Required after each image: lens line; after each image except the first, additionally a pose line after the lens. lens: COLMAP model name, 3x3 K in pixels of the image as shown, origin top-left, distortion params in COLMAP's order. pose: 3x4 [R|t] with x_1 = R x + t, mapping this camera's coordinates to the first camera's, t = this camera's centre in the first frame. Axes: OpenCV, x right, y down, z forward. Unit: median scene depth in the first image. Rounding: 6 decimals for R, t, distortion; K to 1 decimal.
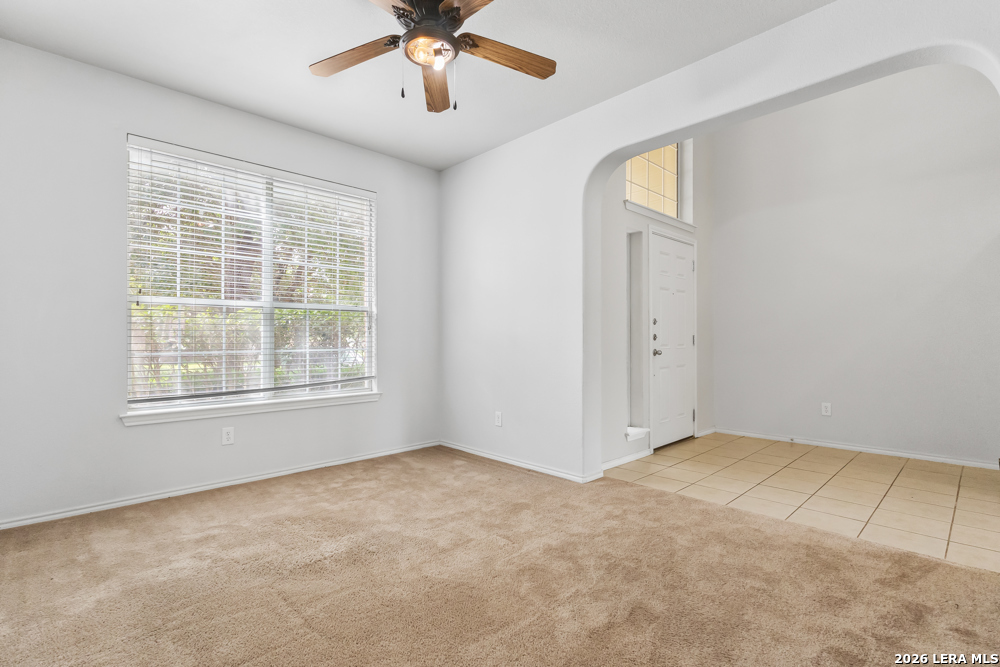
lens RADIAL K [[467.9, 0, 502.8], [0, 467.9, 335.8], [0, 0, 1]] dist [0.005805, 0.001766]
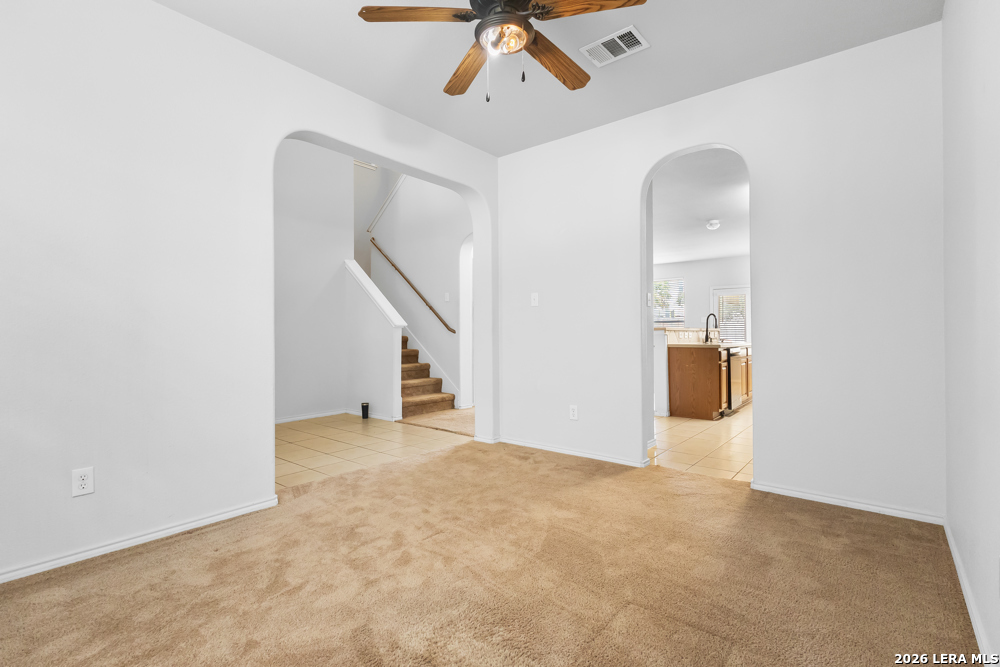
lens RADIAL K [[467.9, 0, 502.2], [0, 467.9, 332.0], [0, 0, 1]] dist [0.005805, 0.001766]
pose [[-0.093663, 0.001885, 0.995602, -0.782639], [-0.003241, 0.999992, -0.002198, 0.007215], [-0.995599, -0.003432, -0.093656, 0.757627]]
